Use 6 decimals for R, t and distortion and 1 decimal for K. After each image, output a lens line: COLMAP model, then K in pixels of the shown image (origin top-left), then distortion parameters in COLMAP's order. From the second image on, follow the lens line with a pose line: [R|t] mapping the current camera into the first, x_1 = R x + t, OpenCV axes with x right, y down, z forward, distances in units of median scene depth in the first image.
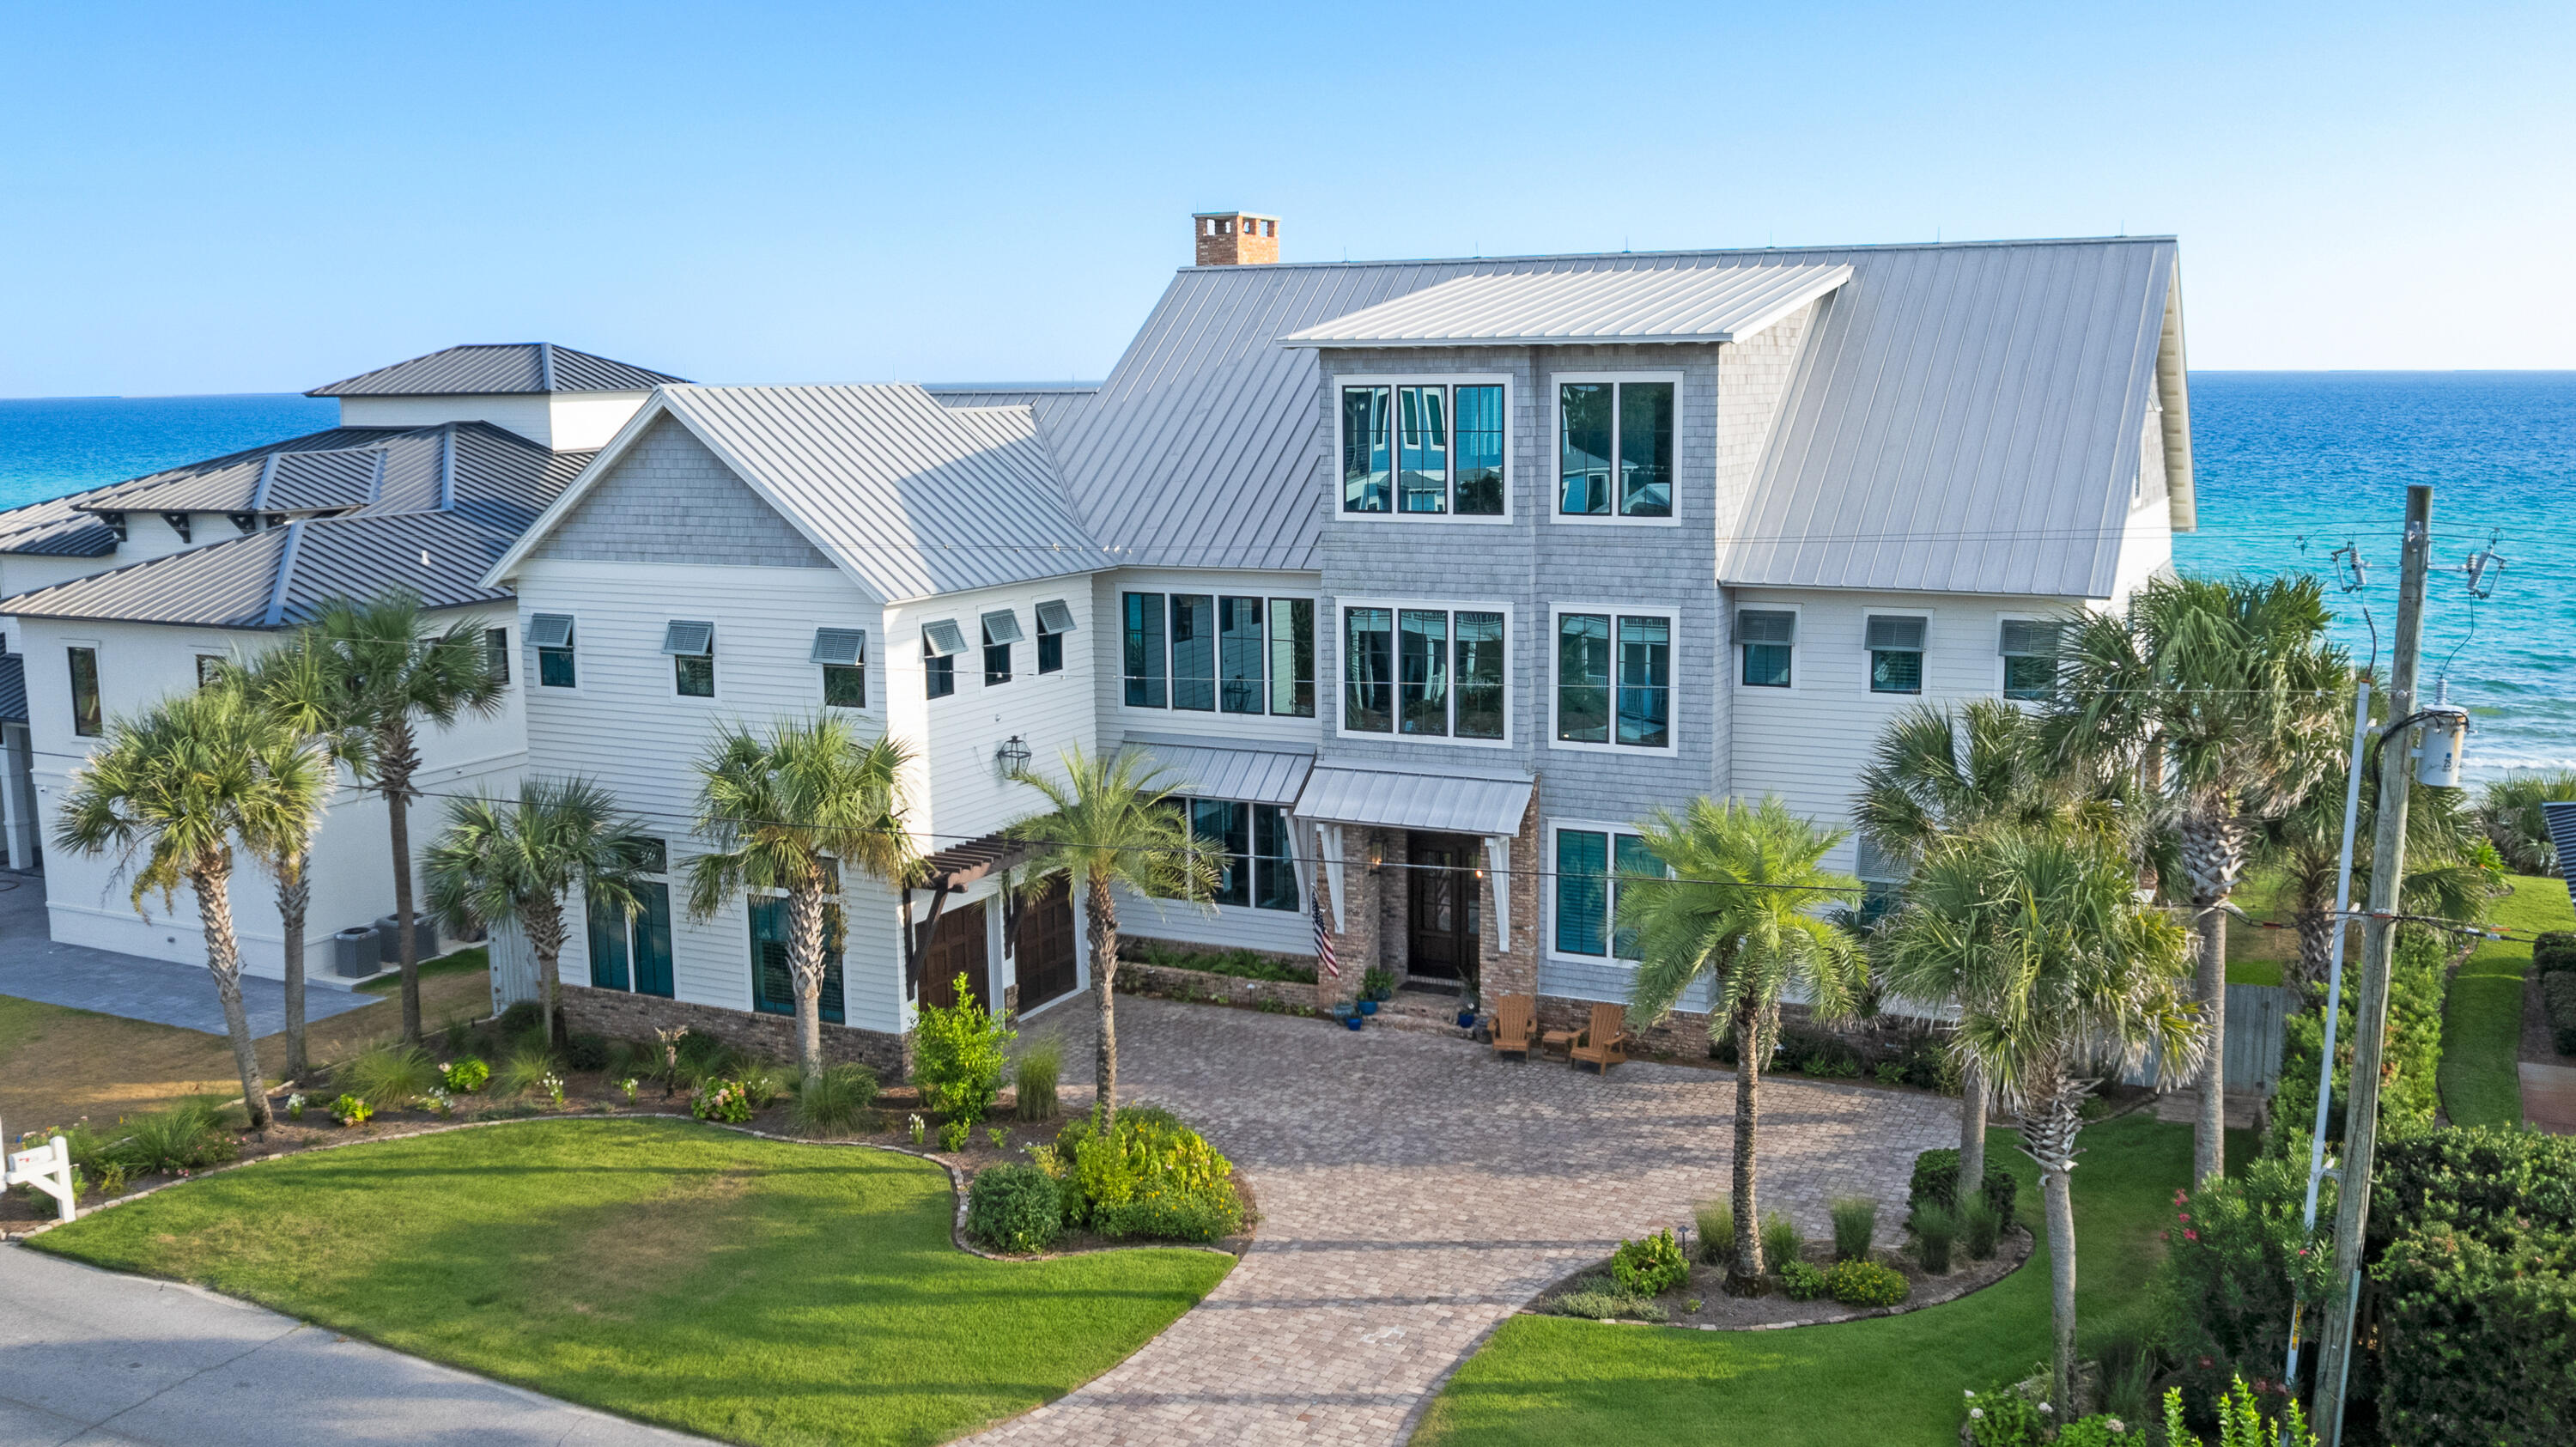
lens RADIAL K [[2257.3, 0, 1288.0], [0, 2257.3, 723.5], [0, 0, 1]] dist [-0.056347, 0.011688]
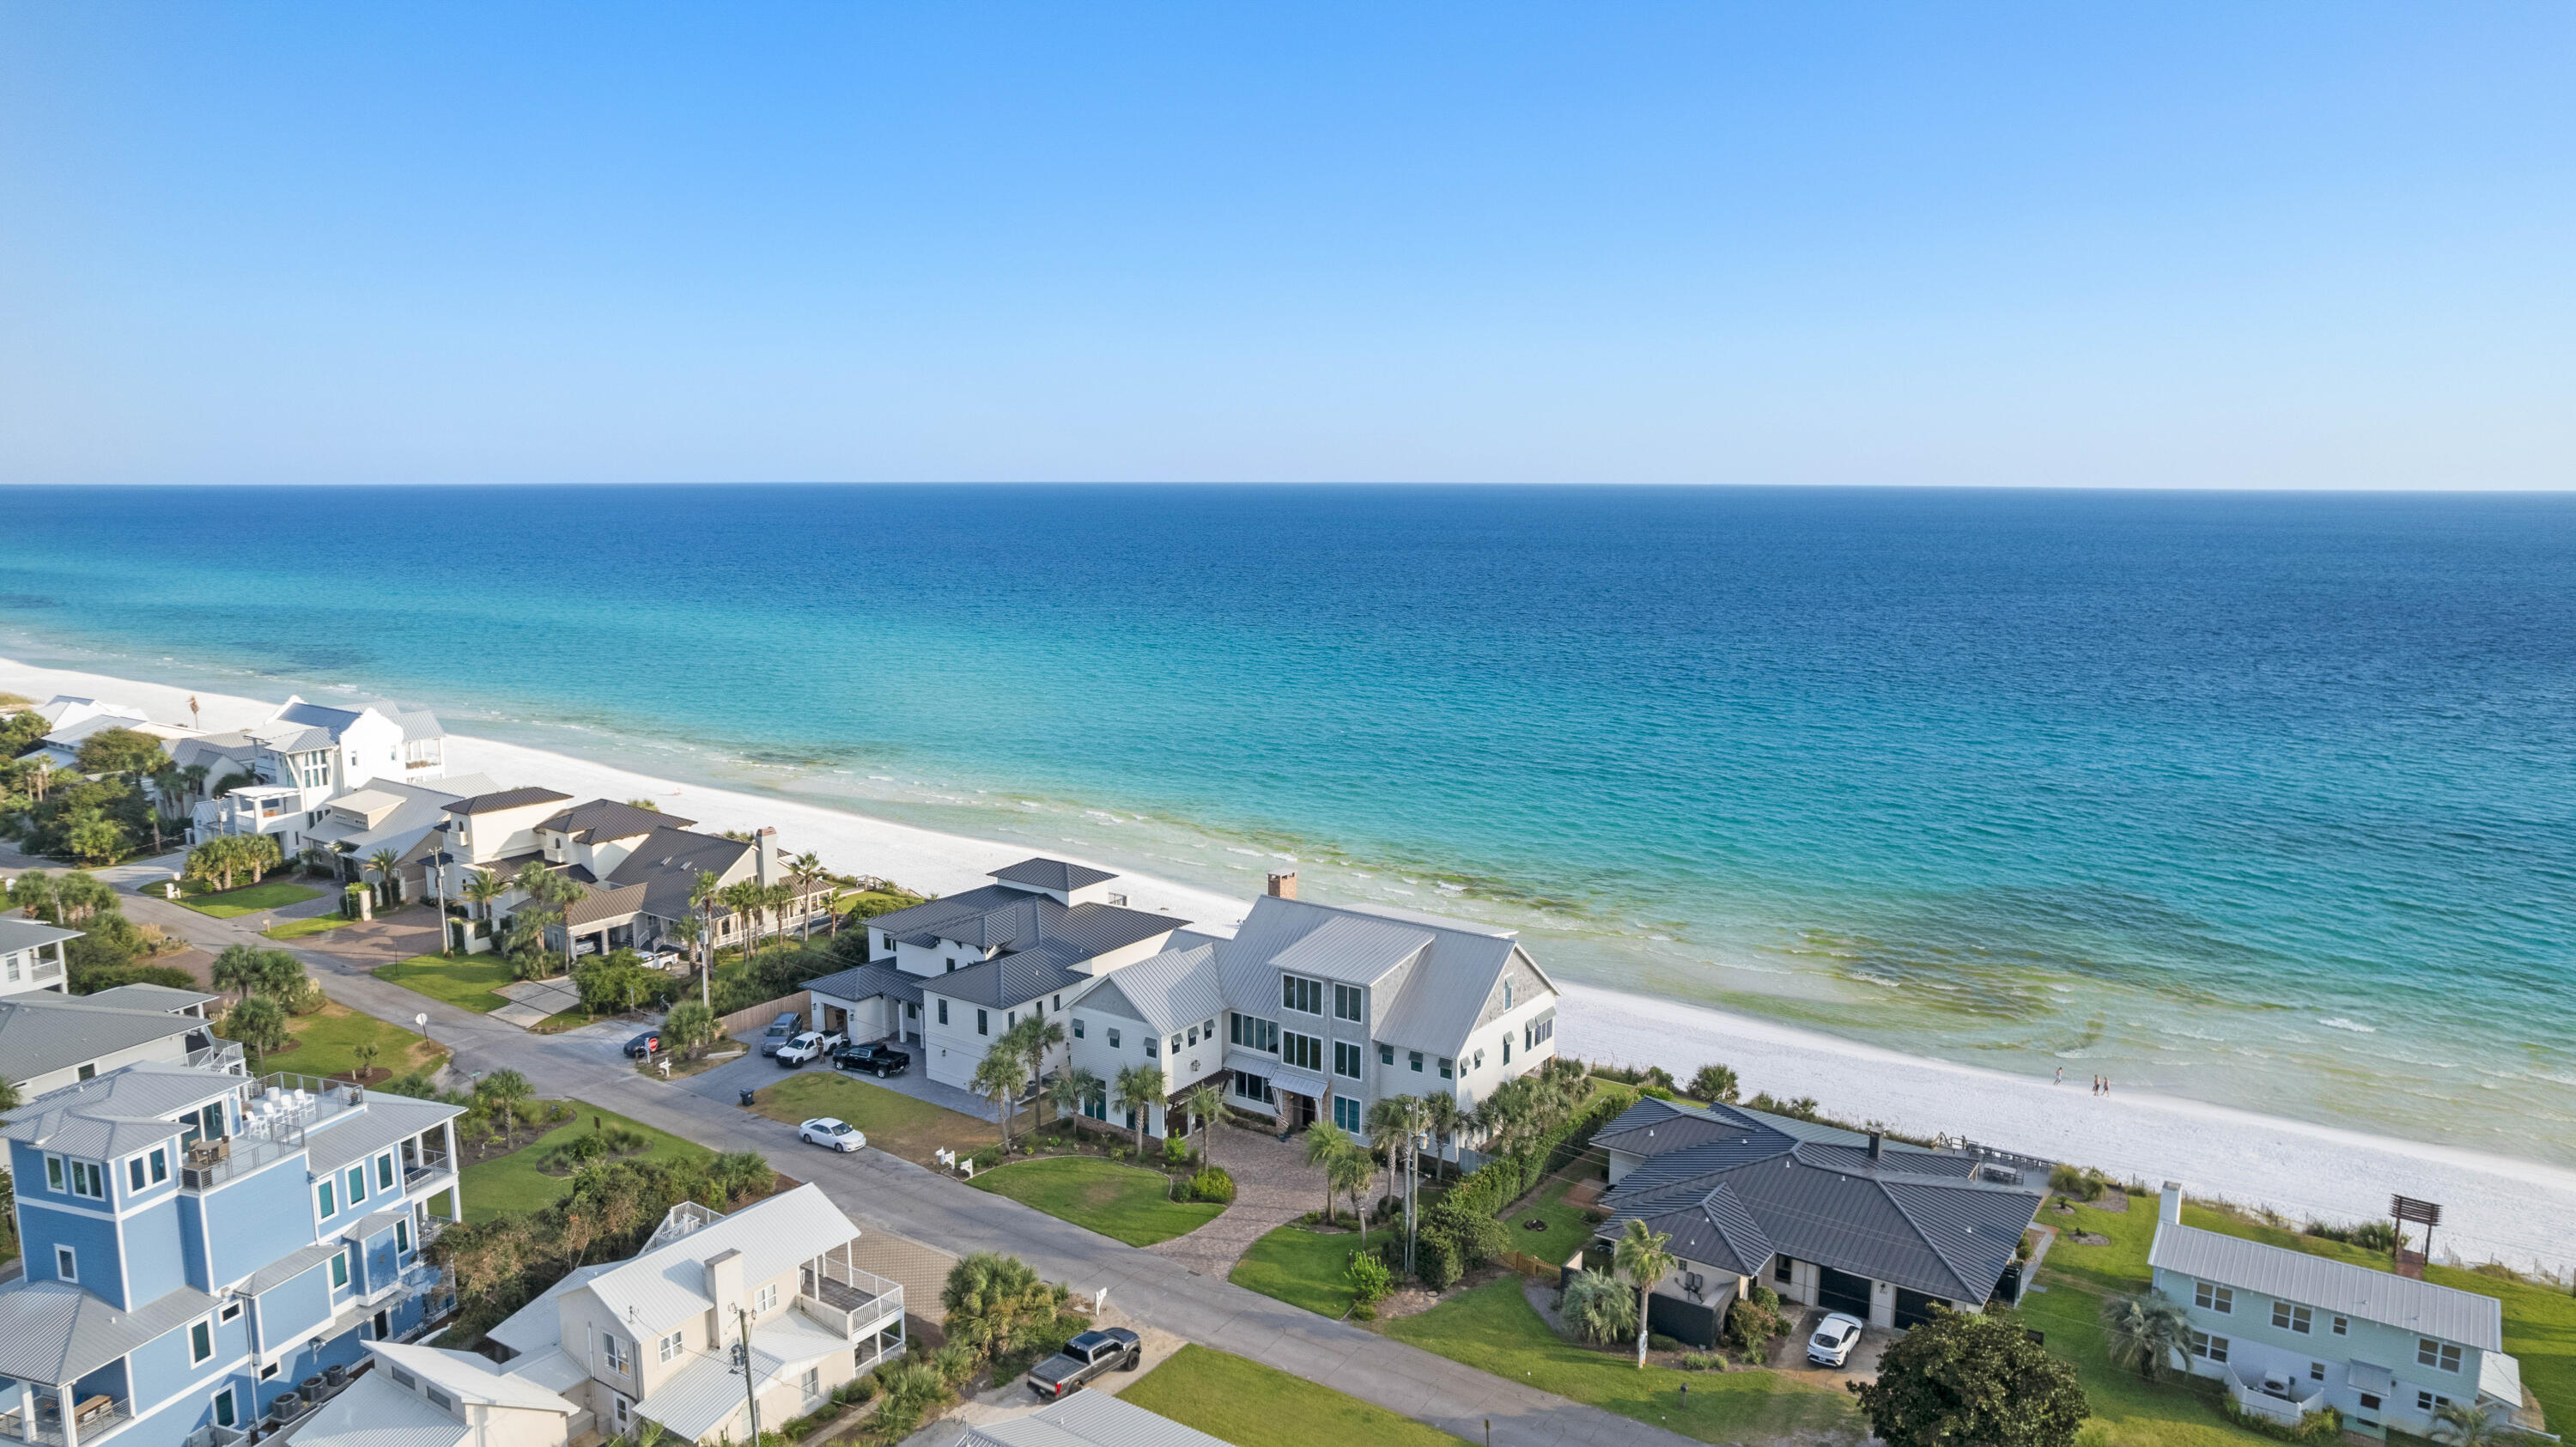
lens RADIAL K [[1653.6, 0, 1288.0], [0, 1653.6, 723.5], [0, 0, 1]] dist [-0.069158, 0.052038]
pose [[0.989017, 0.037531, -0.142955, 0.427168], [-0.037782, 0.999286, 0.000964, -0.595951], [0.142889, 0.004447, 0.989729, -1.813584]]
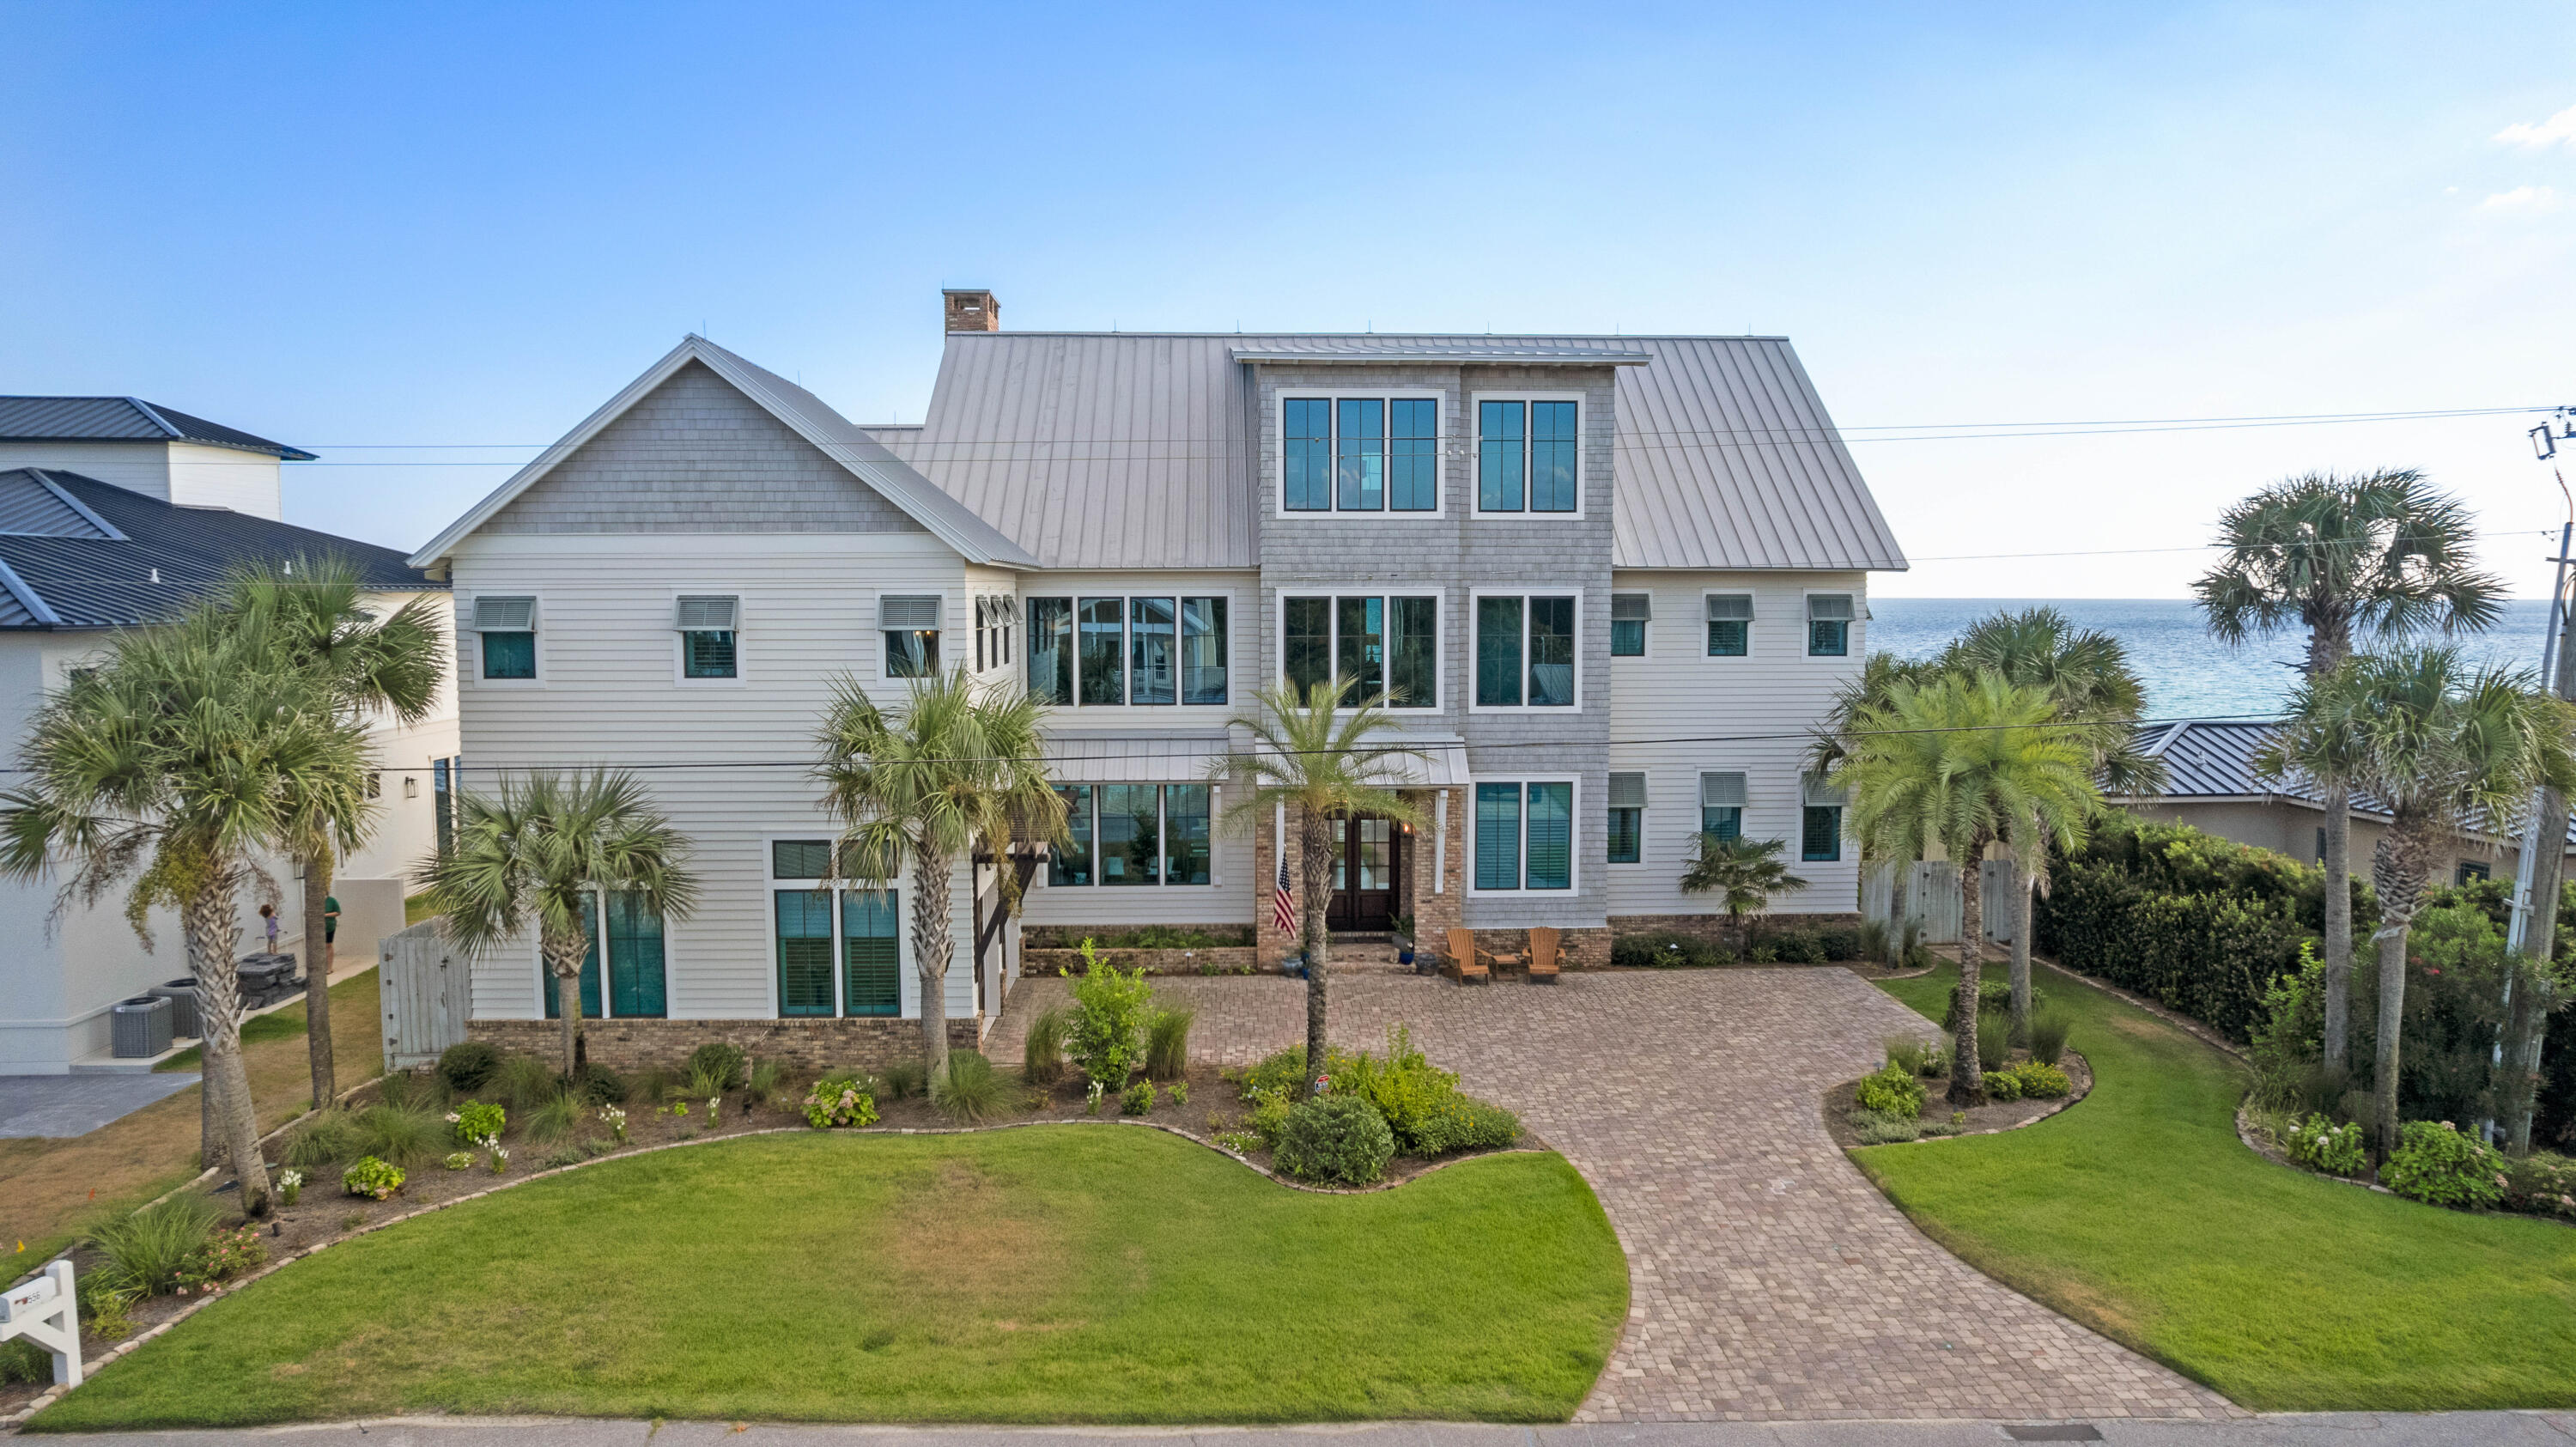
lens RADIAL K [[1653.6, 0, 1288.0], [0, 1653.6, 723.5], [0, 0, 1]] dist [-0.069158, 0.052038]
pose [[0.875859, -0.027367, 0.481791, -0.385953], [0.065028, 0.995978, -0.061642, 0.064122], [-0.478166, 0.085320, 0.874116, 0.306560]]
